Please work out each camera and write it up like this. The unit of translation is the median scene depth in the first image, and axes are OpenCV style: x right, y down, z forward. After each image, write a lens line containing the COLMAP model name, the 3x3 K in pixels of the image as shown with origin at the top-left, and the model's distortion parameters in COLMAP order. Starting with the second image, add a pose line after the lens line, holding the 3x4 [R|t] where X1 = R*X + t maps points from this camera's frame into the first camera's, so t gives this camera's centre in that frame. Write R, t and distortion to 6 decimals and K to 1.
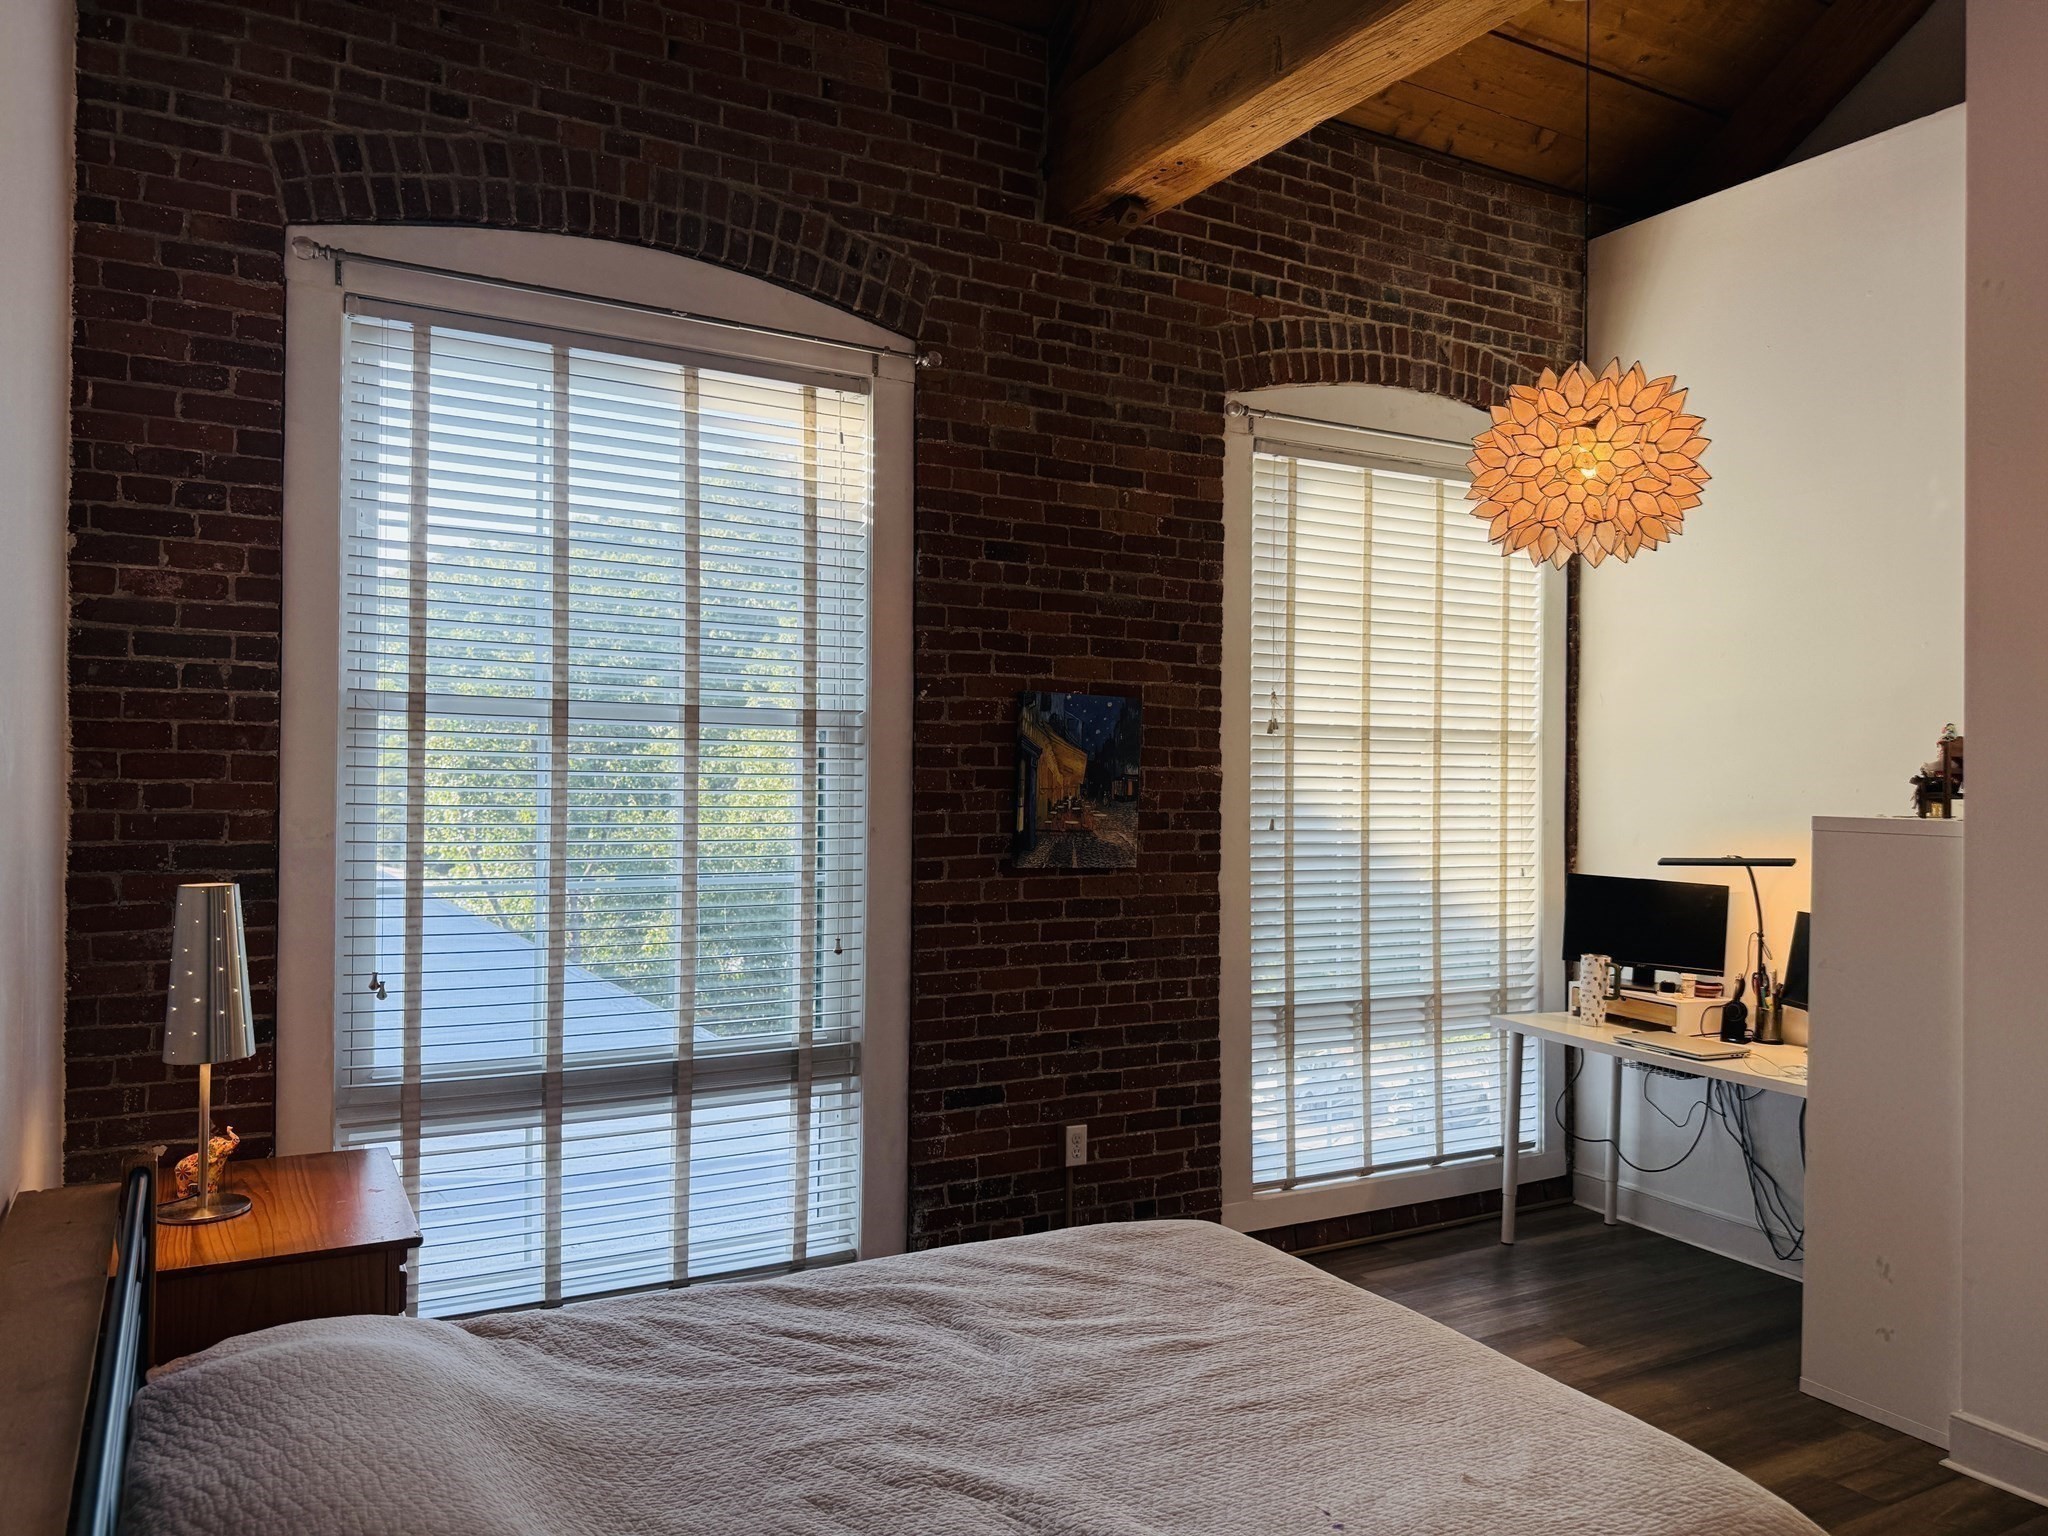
lens RADIAL K [[1455.0, 0, 1024.0], [0, 1455.0, 768.0], [0, 0, 1]] dist [0.091560, -0.114874]
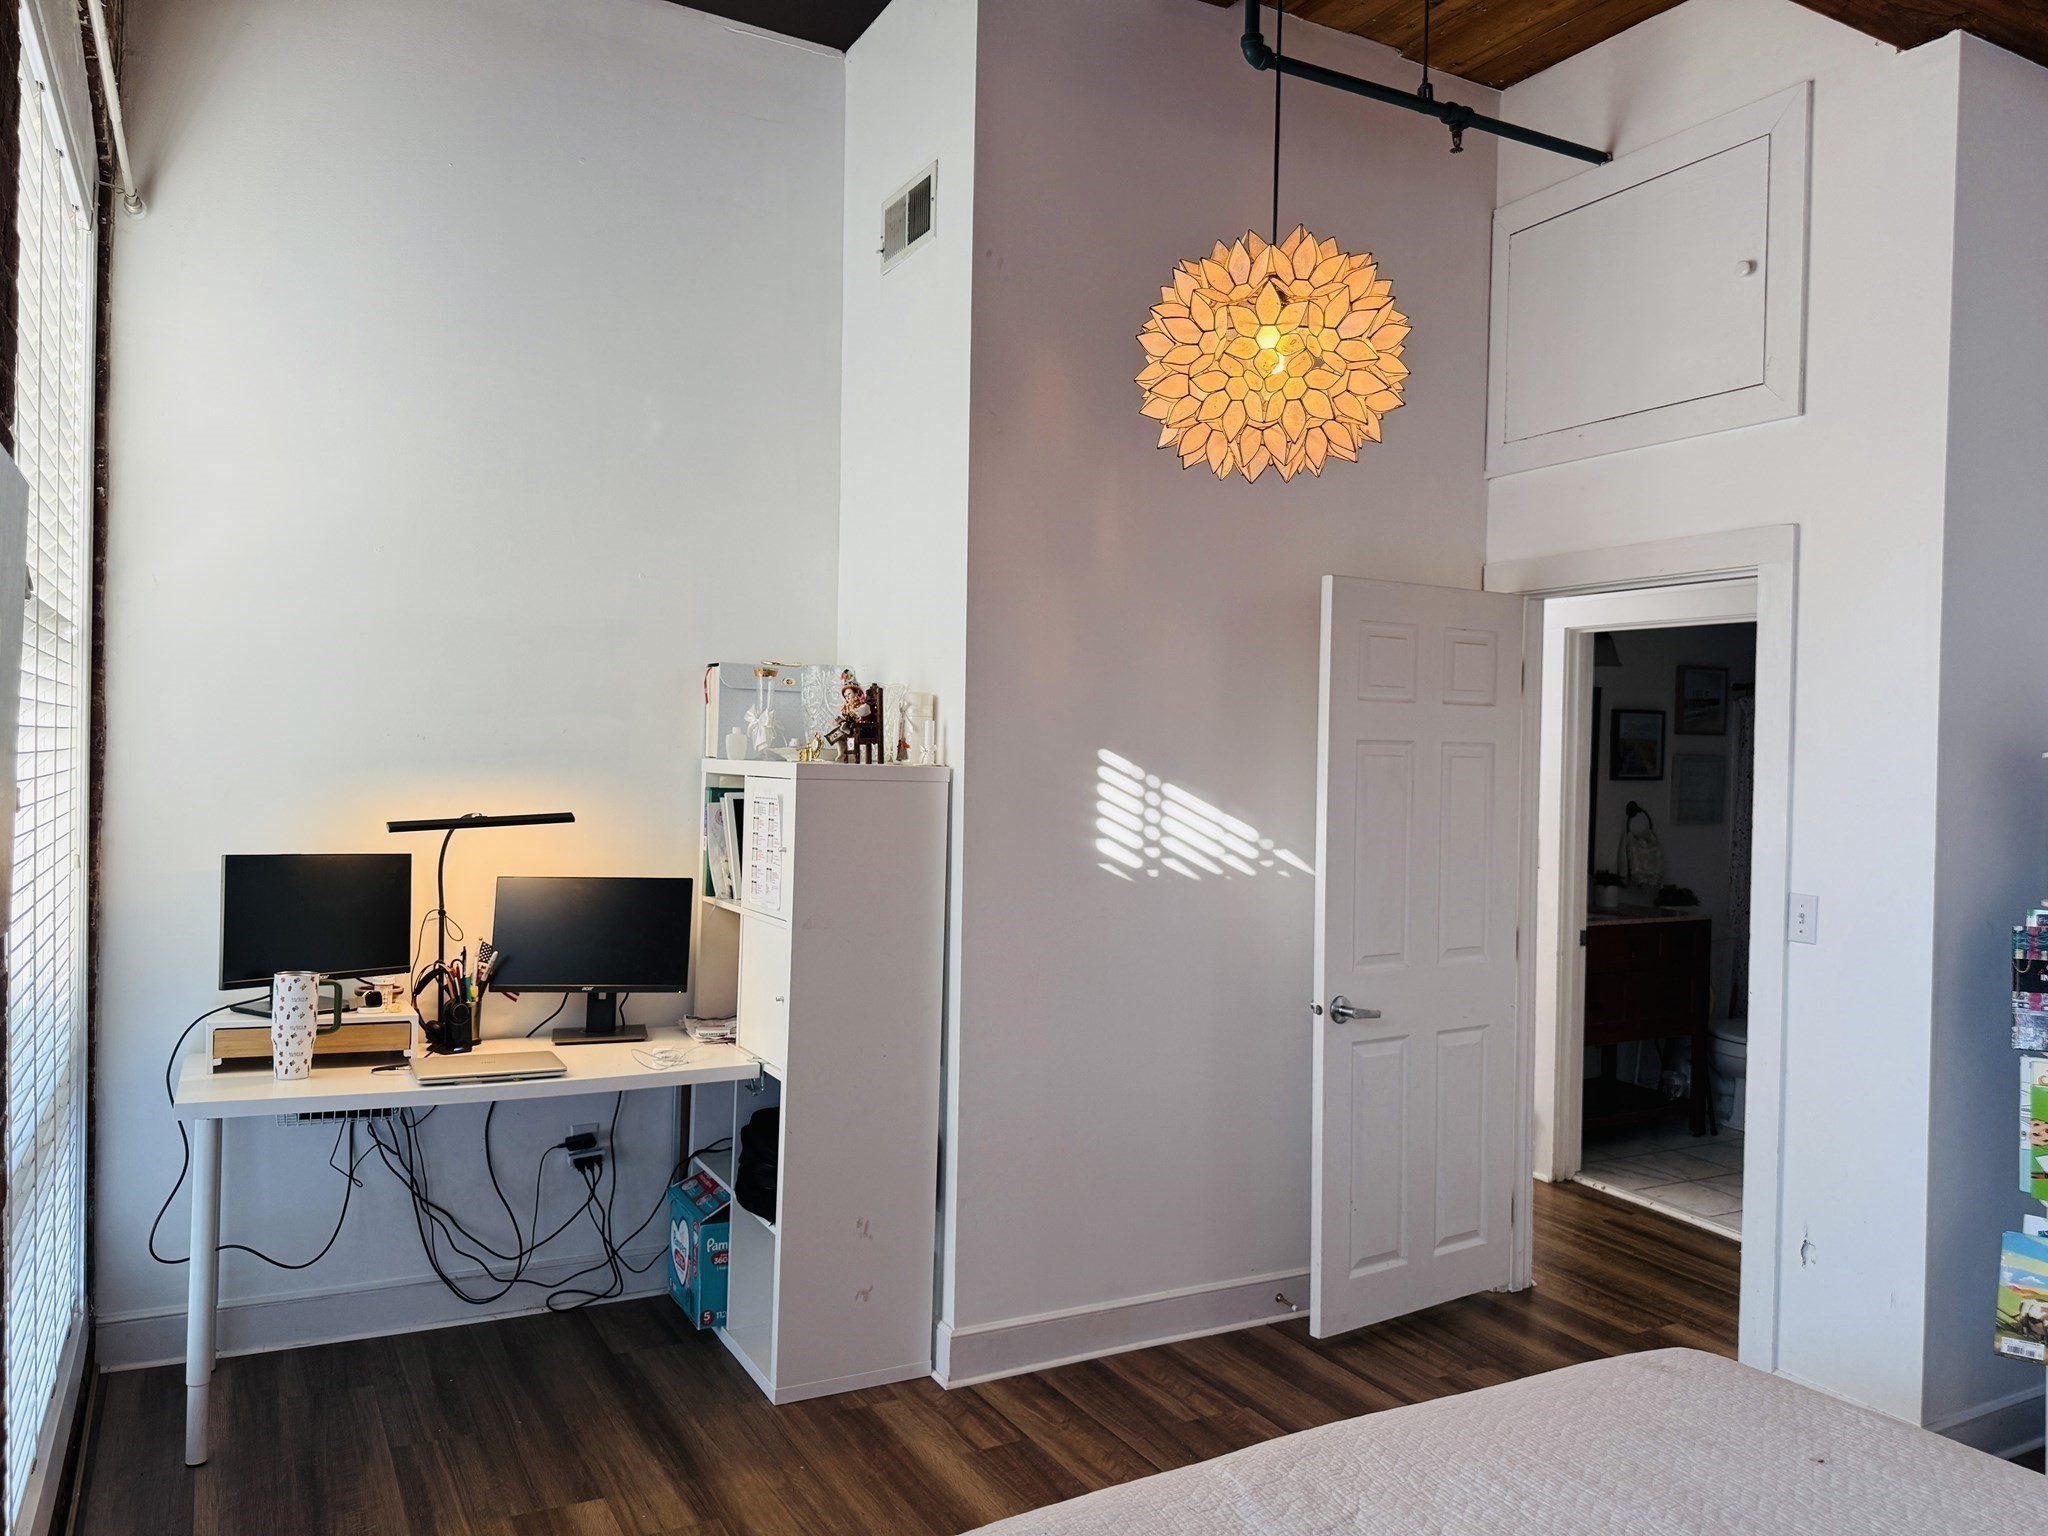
lens RADIAL K [[1455.0, 0, 1024.0], [0, 1455.0, 768.0], [0, 0, 1]] dist [0.091560, -0.114874]
pose [[0.013941, -0.025479, 0.999578, -0.313565], [-0.028624, 0.999255, 0.025870, 0.007963], [-0.999493, -0.028972, 0.013201, 0.747956]]
